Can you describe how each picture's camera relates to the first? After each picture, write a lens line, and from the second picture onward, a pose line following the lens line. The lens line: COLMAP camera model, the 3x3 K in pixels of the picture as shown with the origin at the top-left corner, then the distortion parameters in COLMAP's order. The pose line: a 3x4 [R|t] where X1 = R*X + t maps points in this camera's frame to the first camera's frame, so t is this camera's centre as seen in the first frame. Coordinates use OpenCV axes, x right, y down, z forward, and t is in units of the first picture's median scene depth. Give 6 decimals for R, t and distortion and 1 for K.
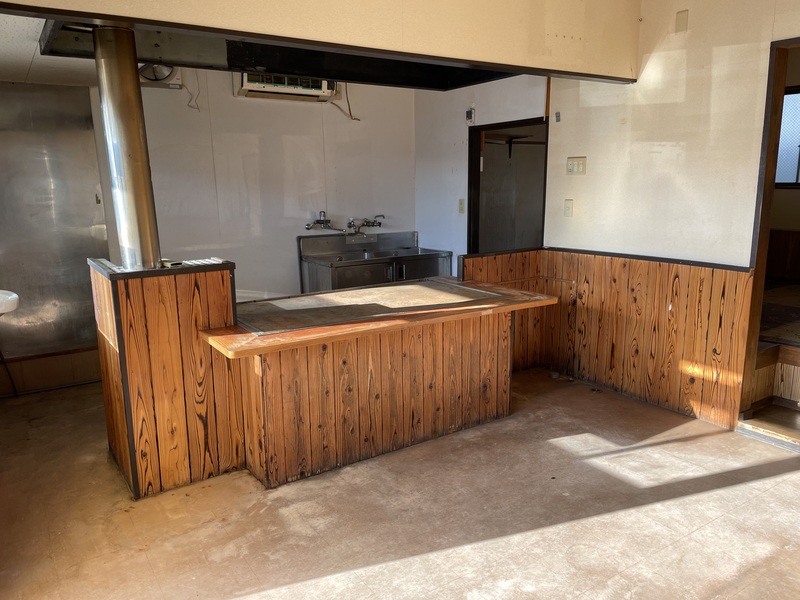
lens RADIAL K [[599.0, 0, 405.7], [0, 599.0, 300.2], [0, 0, 1]] dist [0.094536, -0.131061]
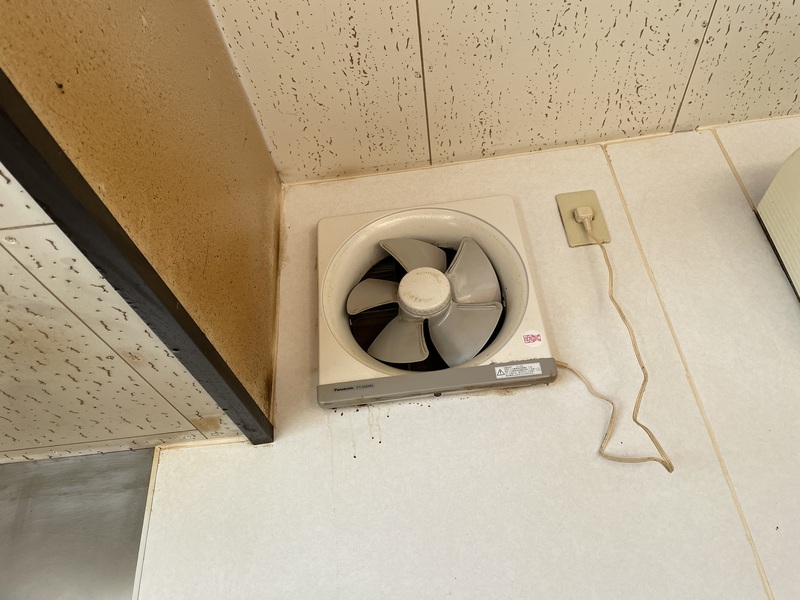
lens RADIAL K [[616.7, 0, 400.0], [0, 616.7, 300.0], [0, 0, 1]] dist [0.085298, -0.112442]
pose [[0.766327, -0.391977, -0.509016, -0.423577], [-0.058329, 0.746581, -0.662733, -0.331612], [0.639798, 0.537560, 0.549261, 1.213156]]
